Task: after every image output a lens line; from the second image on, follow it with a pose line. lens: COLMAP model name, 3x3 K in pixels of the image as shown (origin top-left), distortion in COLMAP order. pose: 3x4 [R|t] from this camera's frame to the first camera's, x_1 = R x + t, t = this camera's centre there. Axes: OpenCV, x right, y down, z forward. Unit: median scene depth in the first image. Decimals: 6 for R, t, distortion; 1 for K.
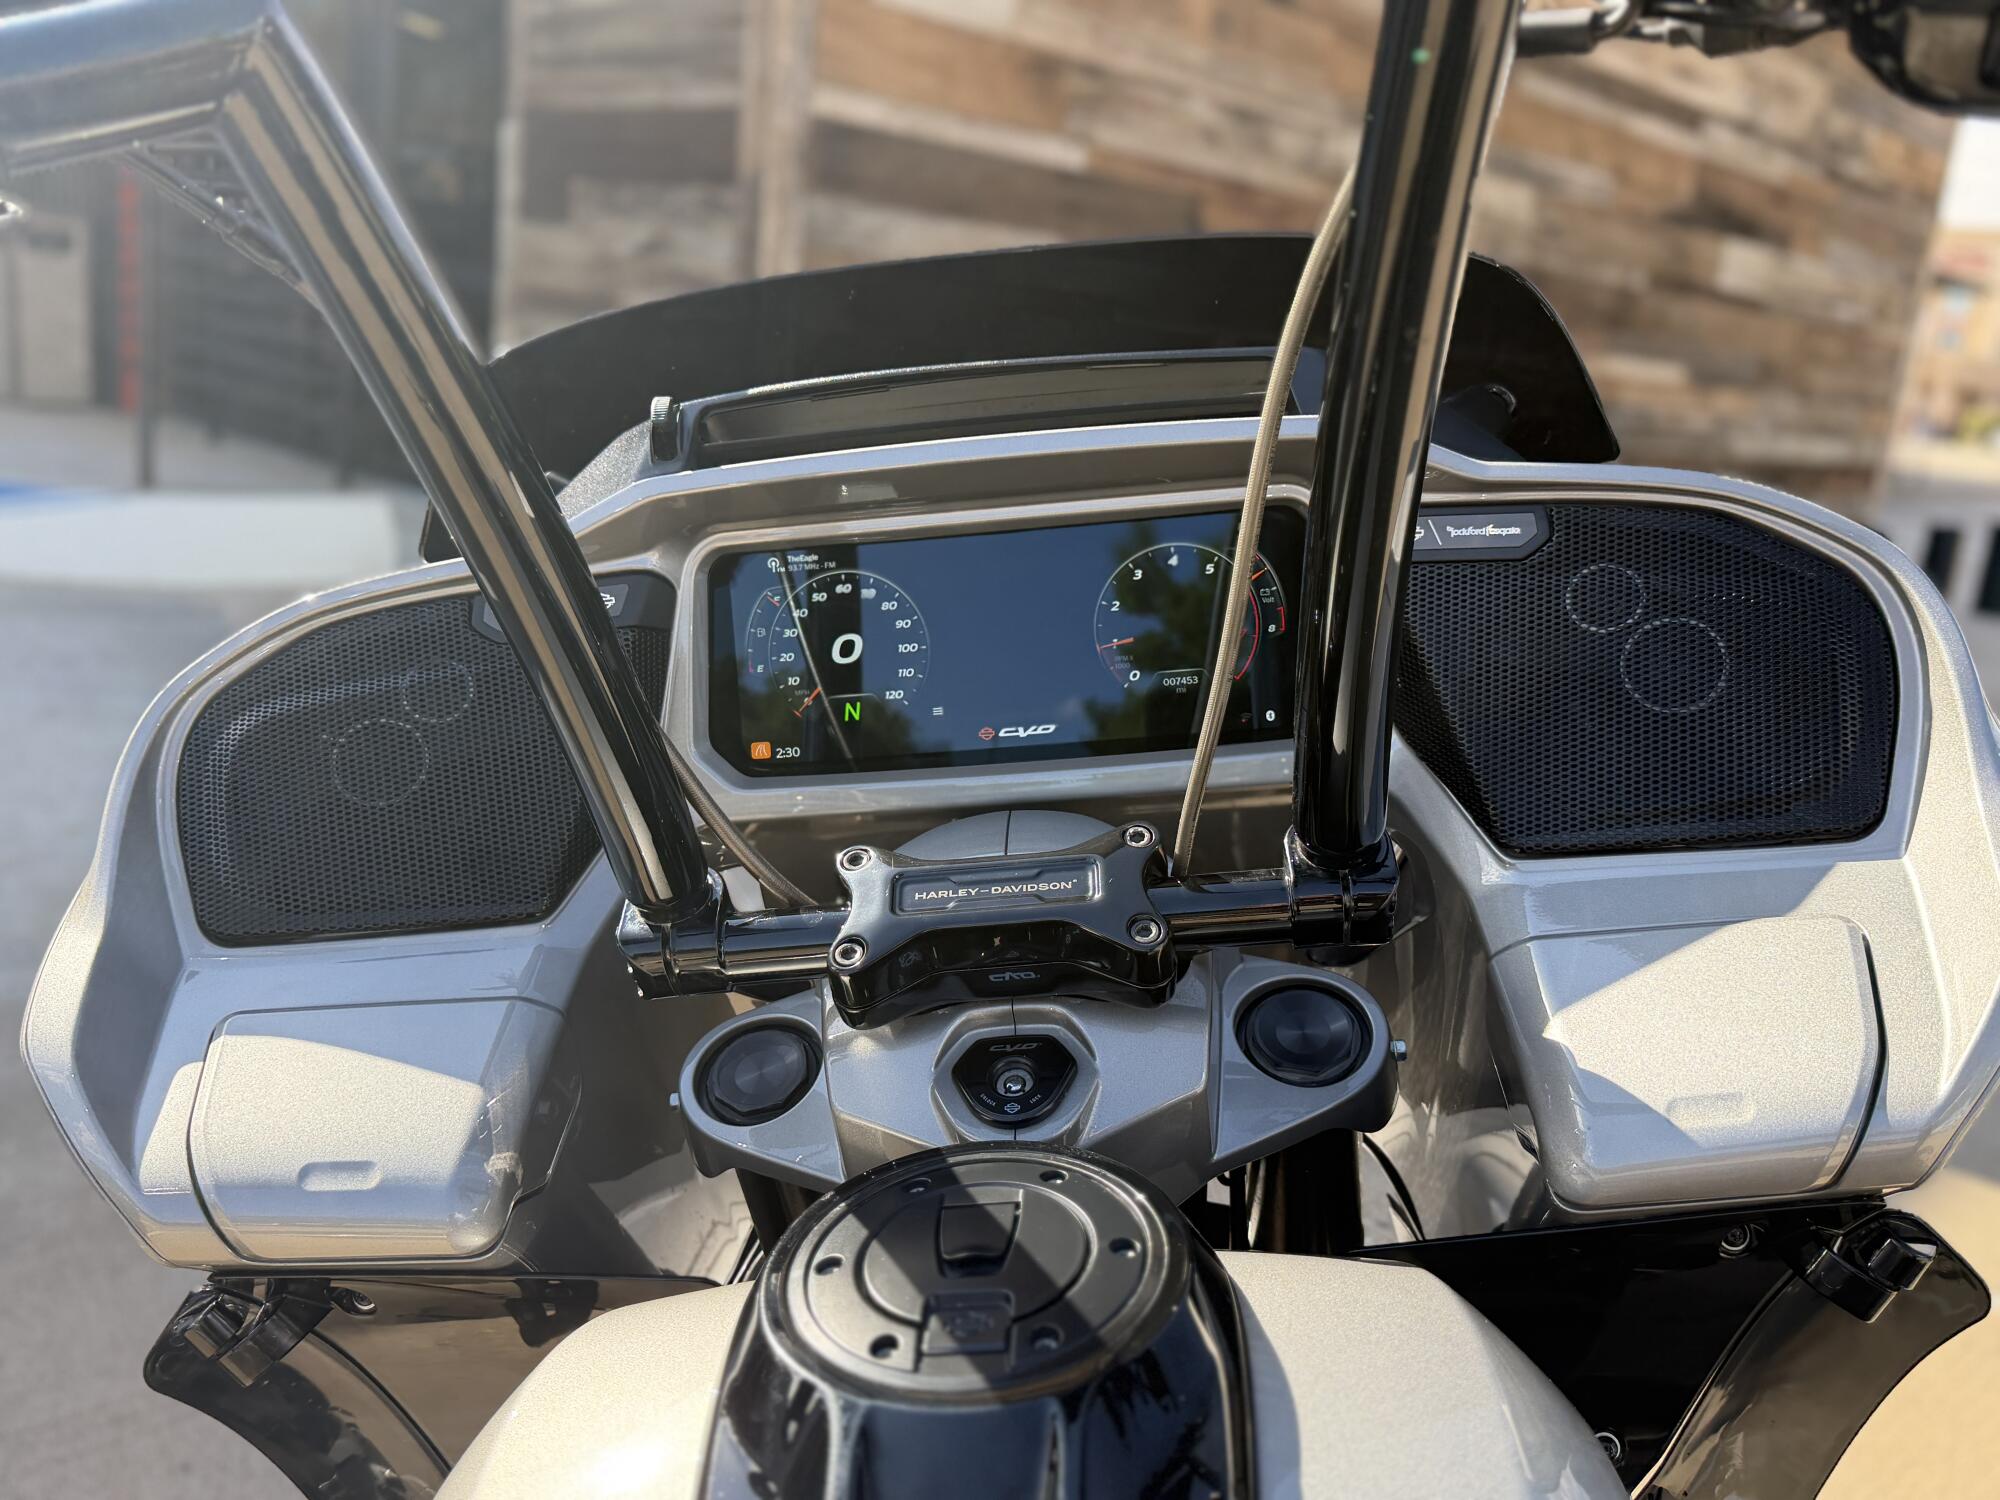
lens RADIAL K [[1720.9, 0, 1010.8], [0, 1720.9, 775.0], [0, 0, 1]] dist [-0.002450, -0.008970]
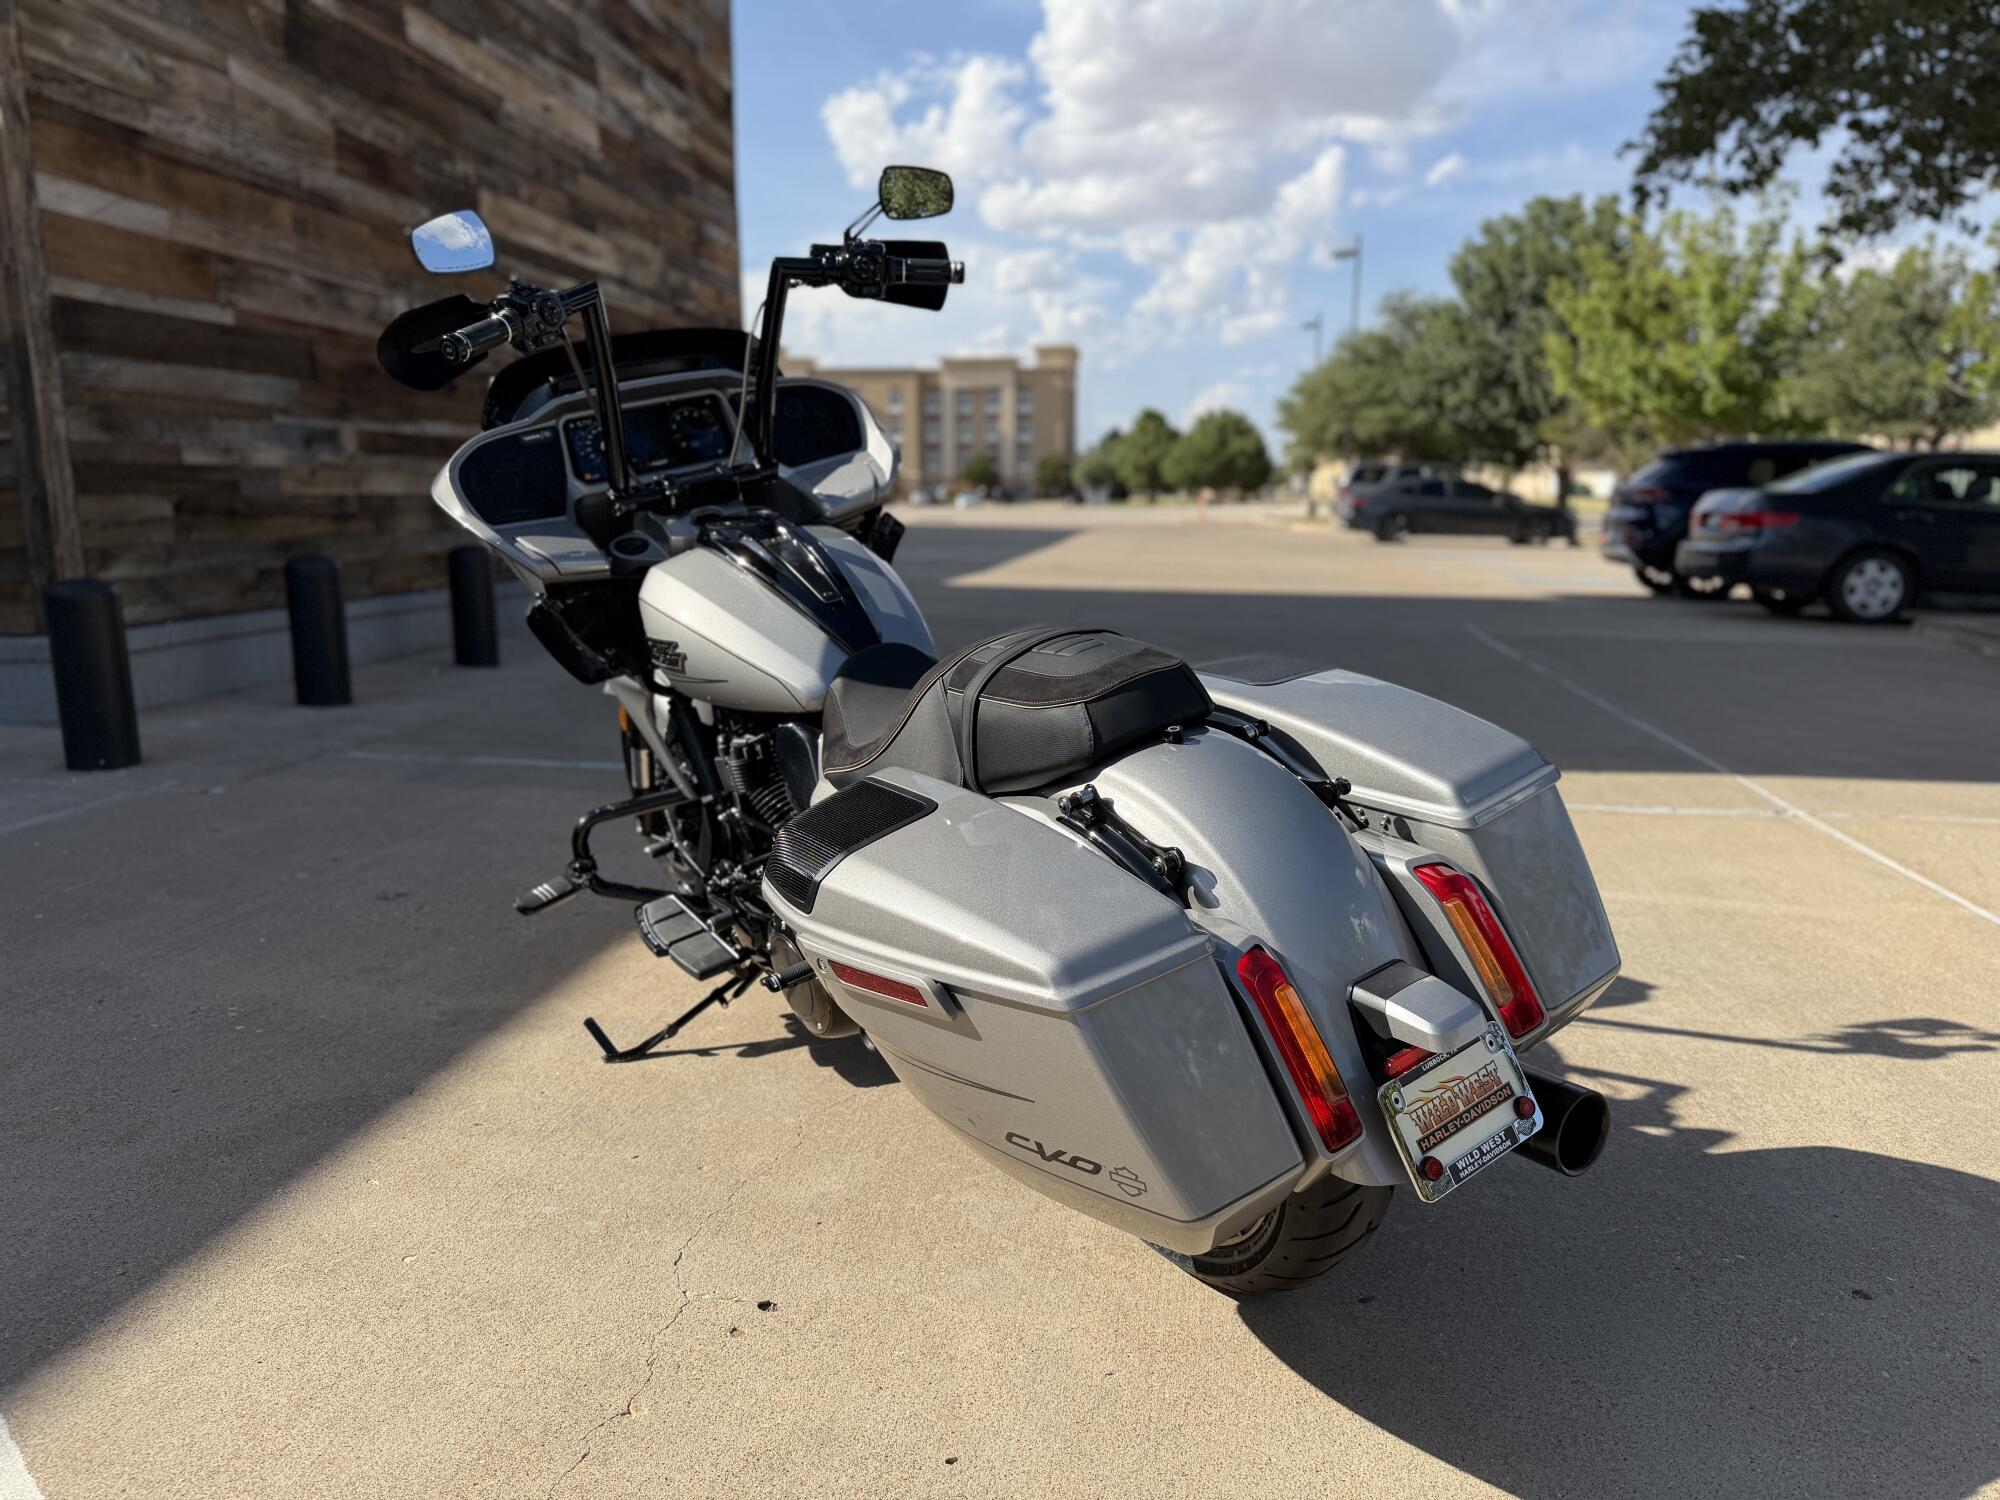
lens RADIAL K [[1429.1, 0, 999.9], [0, 1429.1, 772.6], [0, 0, 1]] dist [-0.014199, 0.004893]
pose [[0.785975, -0.224647, 0.576001, -0.321817], [0.240705, 0.969330, 0.049598, 0.158261], [-0.569477, 0.099663, 0.815943, -0.448087]]
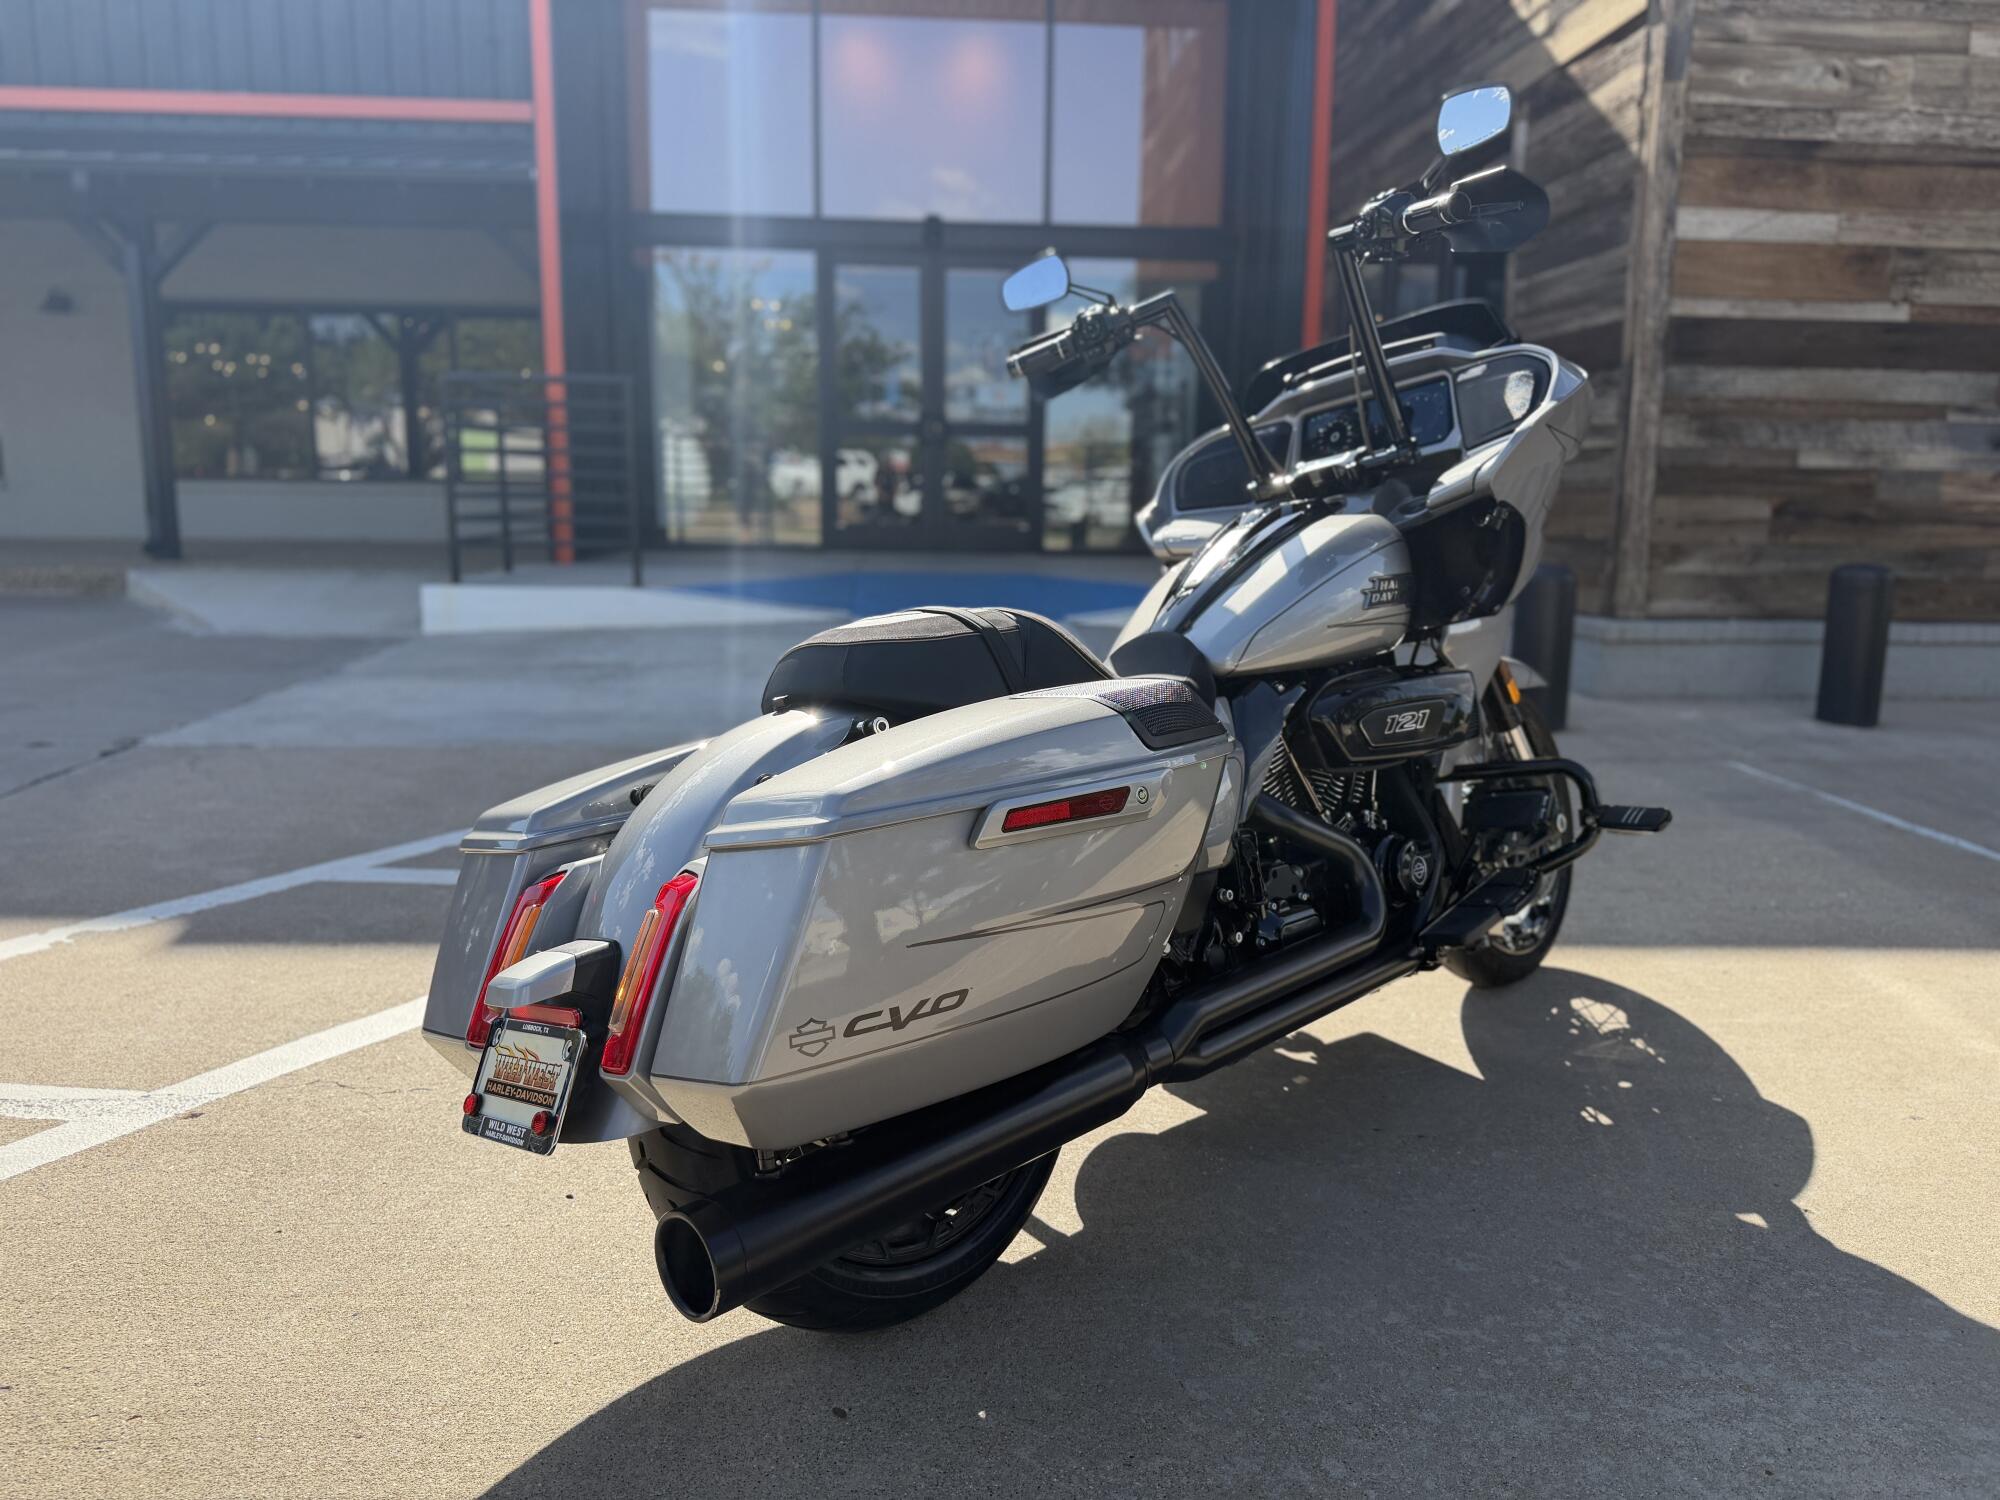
lens RADIAL K [[1421.3, 0, 974.1], [0, 1421.3, 742.4], [0, 0, 1]] dist [-0.008941, -0.005045]
pose [[0.749565, 0.014994, -0.661761, 0.330801], [-0.100862, 0.990656, -0.091797, 0.229535], [0.654202, 0.135554, 0.744073, -0.409798]]
